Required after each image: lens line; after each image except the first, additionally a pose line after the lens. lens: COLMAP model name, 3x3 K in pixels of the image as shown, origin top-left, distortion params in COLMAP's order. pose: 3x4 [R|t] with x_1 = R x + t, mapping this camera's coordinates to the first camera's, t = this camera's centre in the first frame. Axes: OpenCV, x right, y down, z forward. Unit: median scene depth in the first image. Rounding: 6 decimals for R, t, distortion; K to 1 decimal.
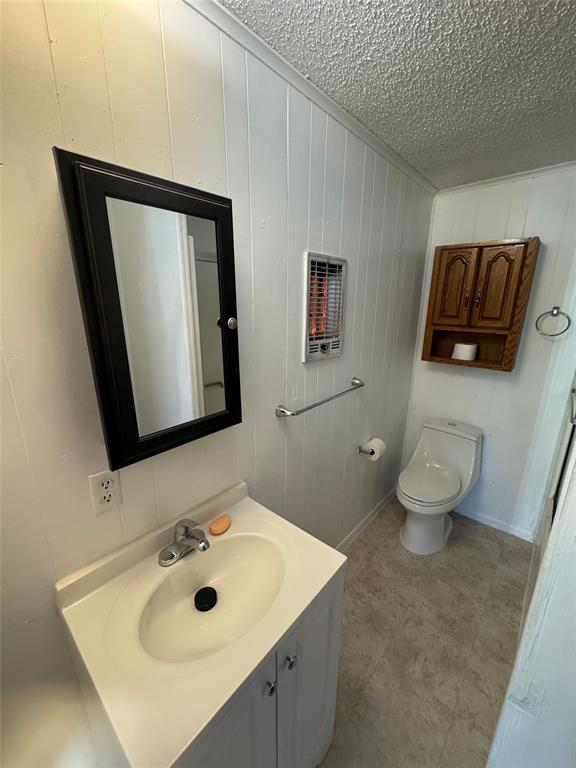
lens RADIAL K [[307.5, 0, 288.3], [0, 307.5, 383.2], [0, 0, 1]] dist [-0.002075, -0.000432]
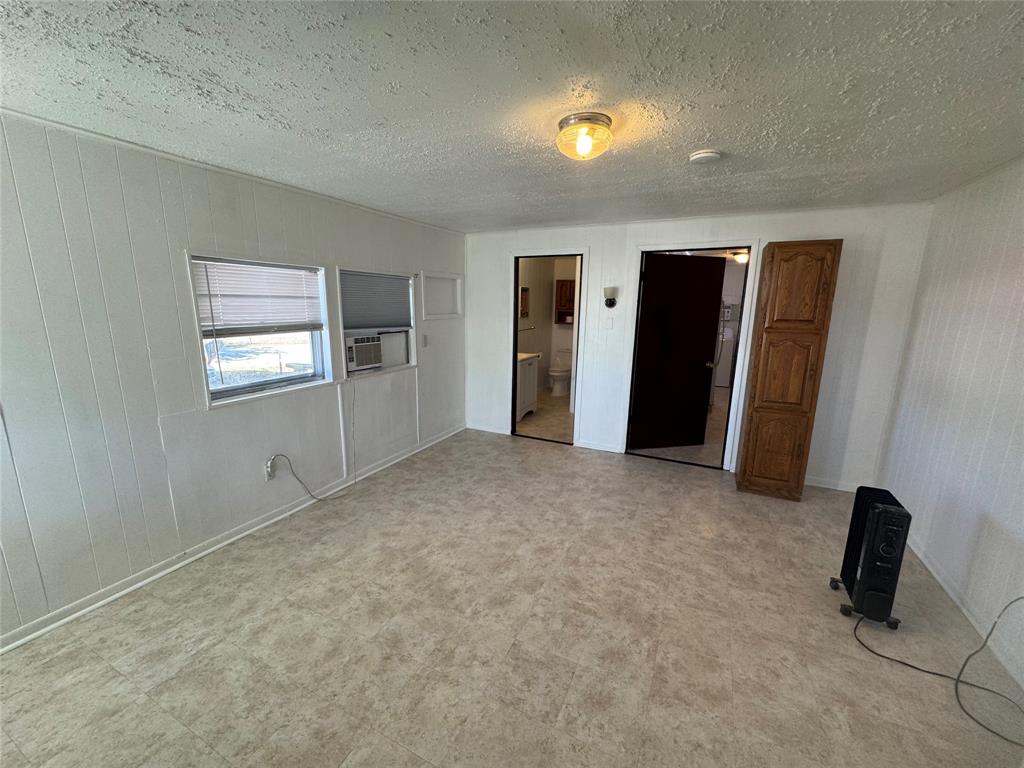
lens RADIAL K [[410.0, 0, 511.7], [0, 410.0, 385.8], [0, 0, 1]] dist [-0.002075, -0.000432]
pose [[0.961245, -0.041116, 0.272612, -0.846841], [0.059203, 0.996533, -0.058455, 0.615875], [-0.269264, 0.072329, 0.960347, -2.108232]]
